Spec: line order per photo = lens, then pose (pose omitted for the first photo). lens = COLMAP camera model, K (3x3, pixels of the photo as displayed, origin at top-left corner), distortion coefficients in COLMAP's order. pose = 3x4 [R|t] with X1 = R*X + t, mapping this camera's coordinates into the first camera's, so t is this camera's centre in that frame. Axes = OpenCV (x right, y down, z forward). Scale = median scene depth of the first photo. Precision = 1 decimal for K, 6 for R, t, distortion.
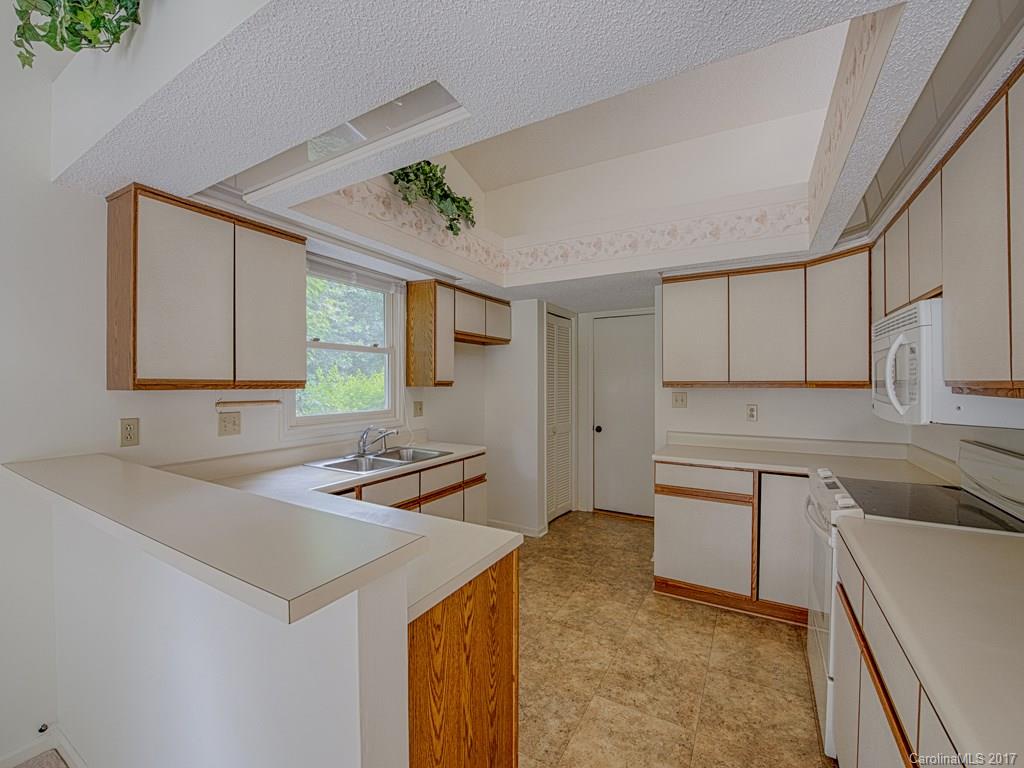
lens RADIAL K [[417.6, 0, 512.0], [0, 417.6, 384.0], [0, 0, 1]] dist [-0.001020, -0.004799]
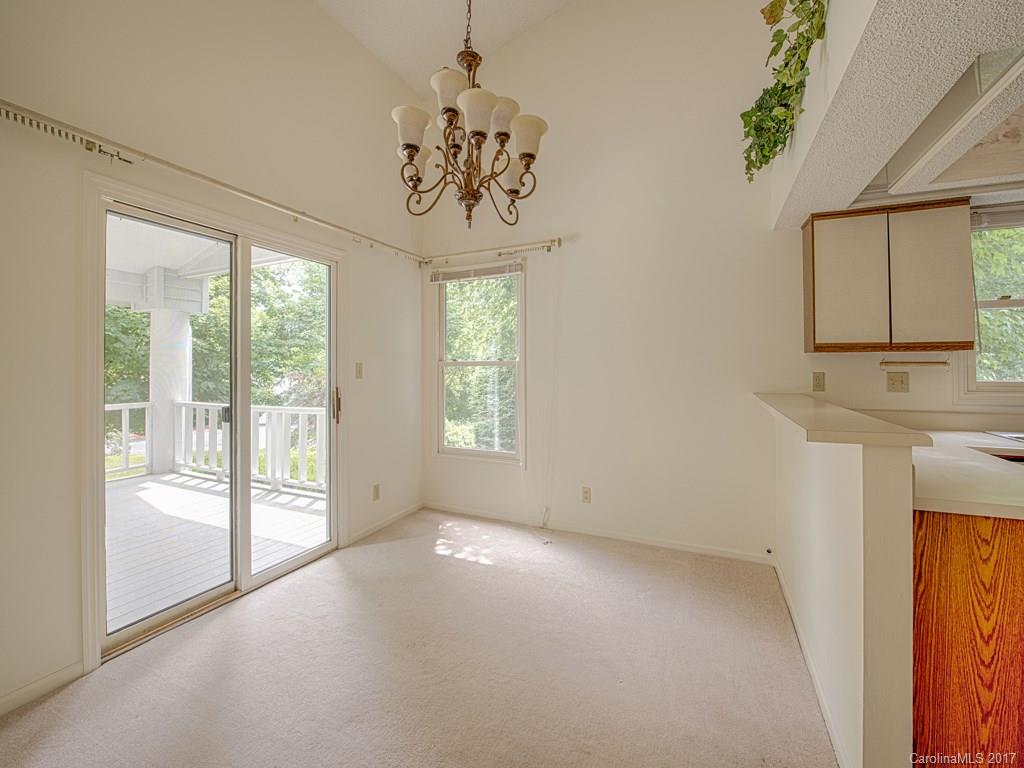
lens RADIAL K [[442.6, 0, 509.5], [0, 442.6, 363.2], [0, 0, 1]] dist [-0.044759, -0.000176]
pose [[0.103177, -0.013522, -0.994571, 0.448198], [0.005871, 0.999898, -0.012985, 0.060737], [0.994646, -0.004500, 0.103246, -0.218526]]
